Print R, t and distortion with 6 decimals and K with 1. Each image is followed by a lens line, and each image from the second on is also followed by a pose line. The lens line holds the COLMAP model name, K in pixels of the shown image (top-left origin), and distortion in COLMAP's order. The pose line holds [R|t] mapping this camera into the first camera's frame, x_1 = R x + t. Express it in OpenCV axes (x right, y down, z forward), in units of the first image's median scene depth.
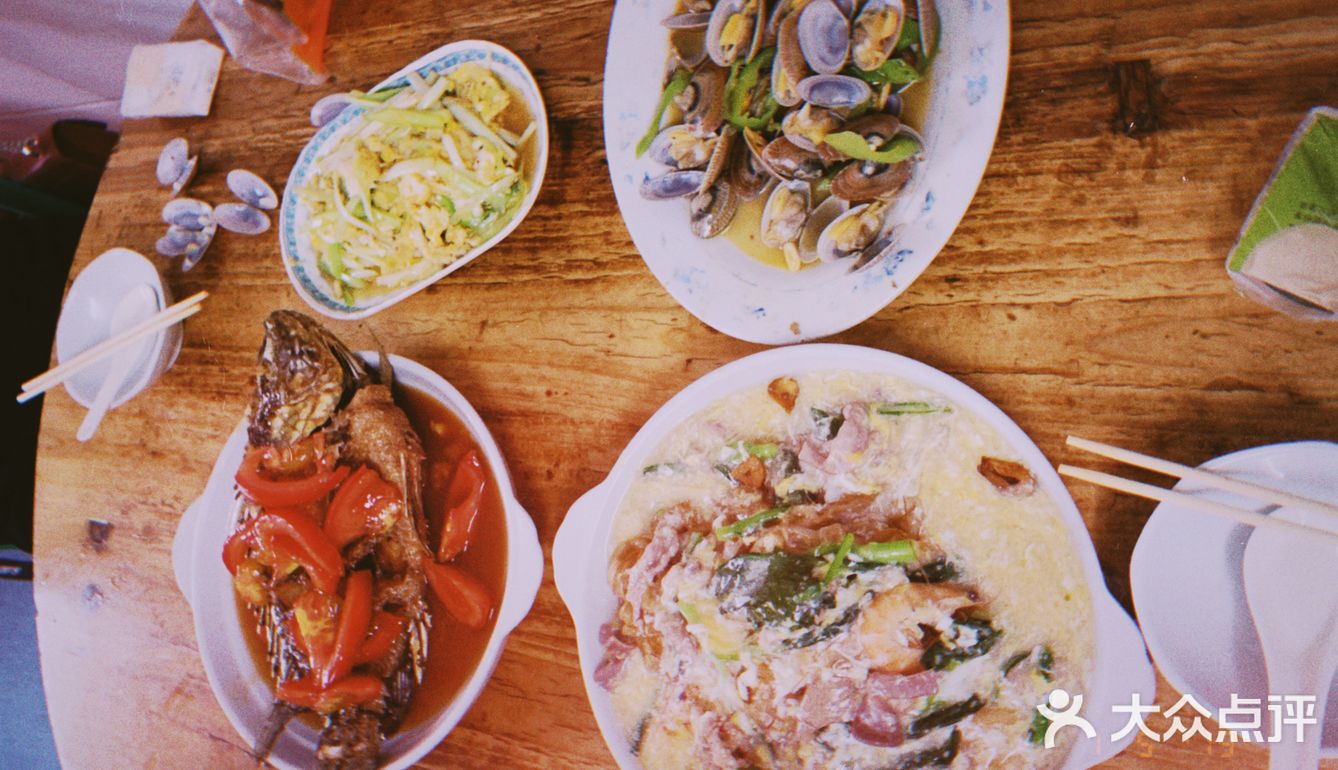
lens RADIAL K [[963.5, 0, 669.0], [0, 963.5, 385.0], [0, 0, 1]] dist [-0.023076, 0.000052]
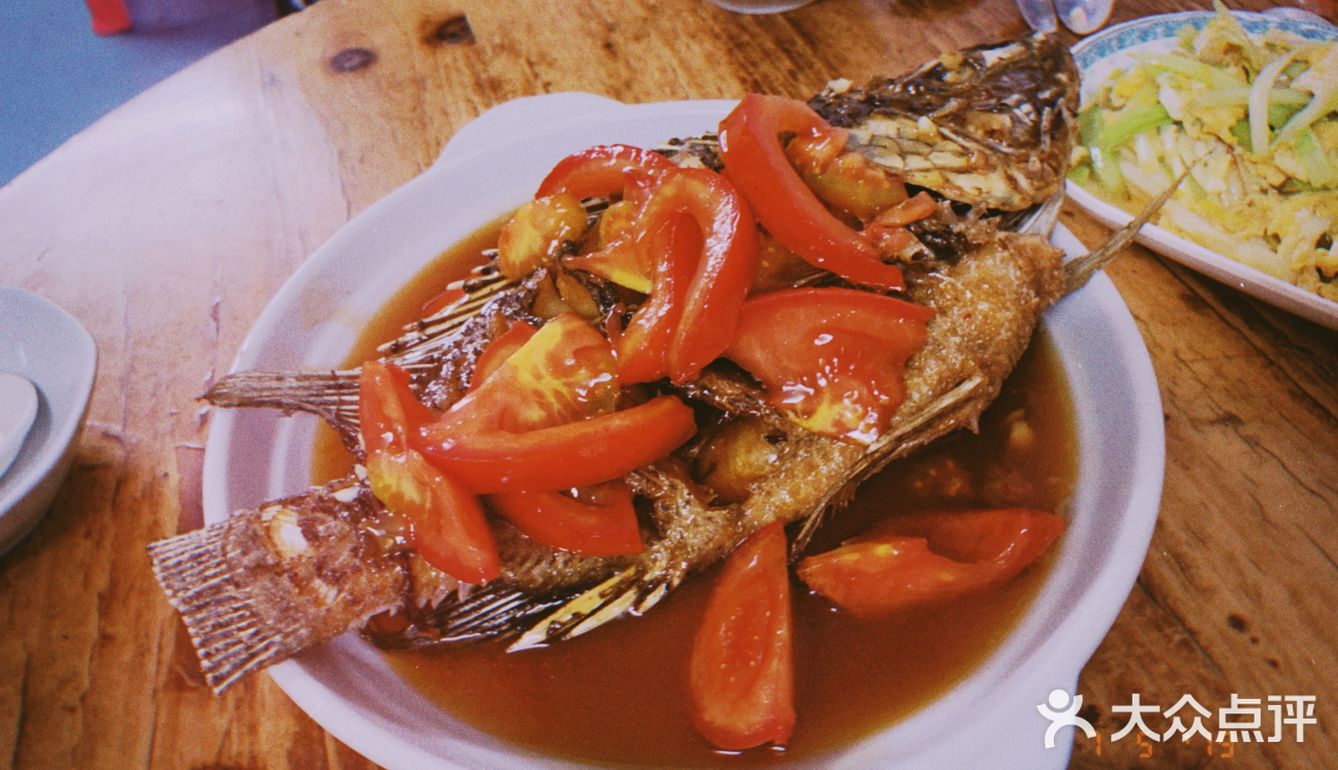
lens RADIAL K [[997.2, 0, 647.1], [0, 997.2, 384.5], [0, 0, 1]] dist [0.032865, -0.000237]
pose [[0.433457, 0.864997, -0.252777, -0.225102], [-0.900253, 0.428311, -0.078065, 0.242548], [0.040741, 0.261401, 0.964370, 0.554954]]
